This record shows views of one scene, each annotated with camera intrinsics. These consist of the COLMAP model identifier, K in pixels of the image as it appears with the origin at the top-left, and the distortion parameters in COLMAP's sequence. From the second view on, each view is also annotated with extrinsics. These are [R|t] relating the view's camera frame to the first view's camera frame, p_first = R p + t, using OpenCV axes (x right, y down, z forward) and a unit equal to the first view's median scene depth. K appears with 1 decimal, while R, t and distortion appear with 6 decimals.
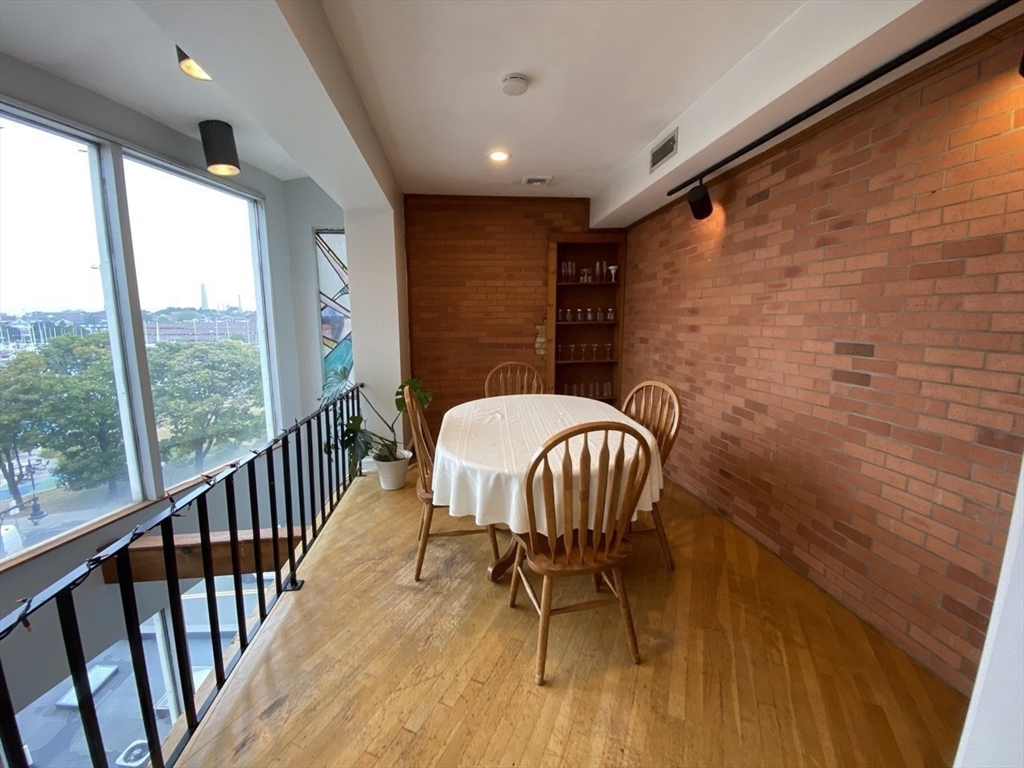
lens RADIAL K [[416.2, 0, 509.4], [0, 416.2, 381.1], [0, 0, 1]] dist [0.024863, -0.023596]
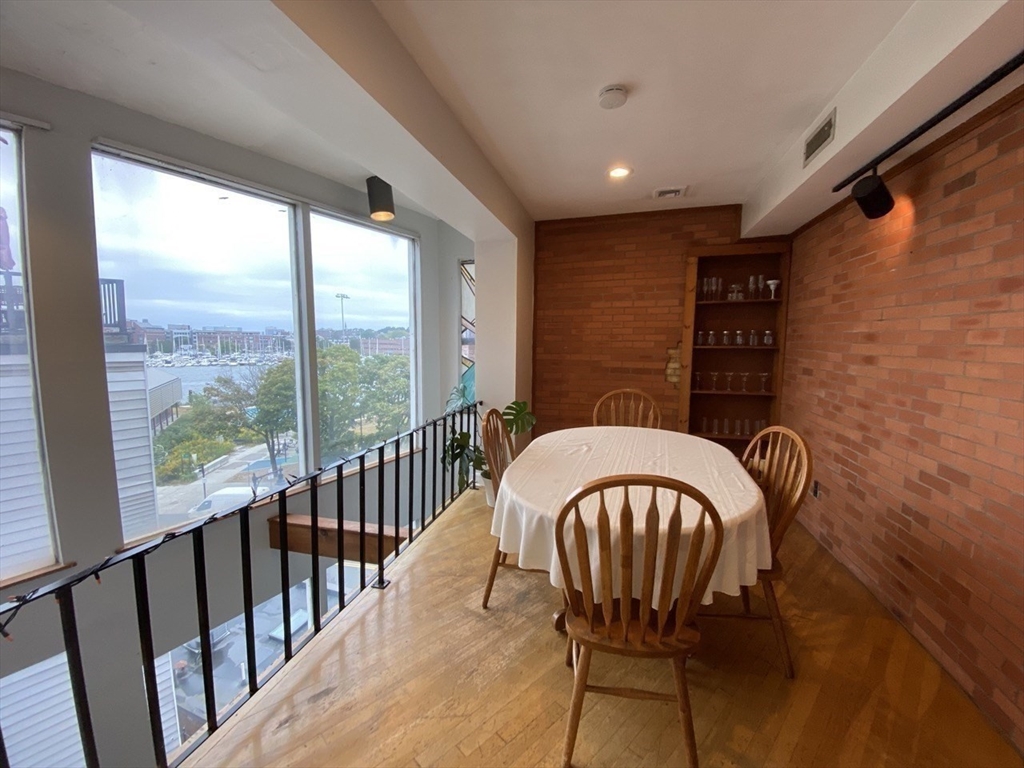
lens RADIAL K [[417.3, 0, 504.0], [0, 417.3, 381.3], [0, 0, 1]] dist [0.019660, -0.019474]
pose [[0.923194, 0.049403, -0.381147, 0.137175], [-0.066697, 0.997251, -0.032288, -0.021374], [0.378504, 0.055229, 0.923950, 0.059768]]
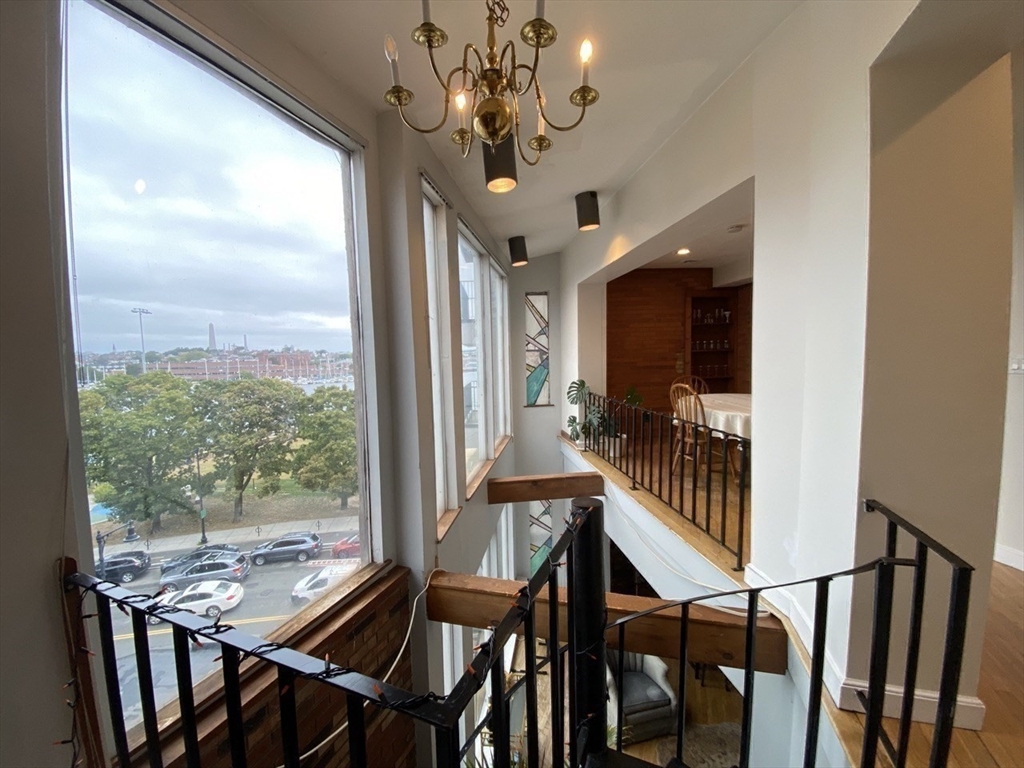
lens RADIAL K [[416.2, 0, 509.4], [0, 416.2, 381.1], [0, 0, 1]] dist [0.024863, -0.023596]
pose [[0.999840, -0.017023, -0.005447, -0.834797], [0.016520, 0.996503, -0.081905, 0.119431], [0.006822, 0.081802, 0.996625, -0.728147]]
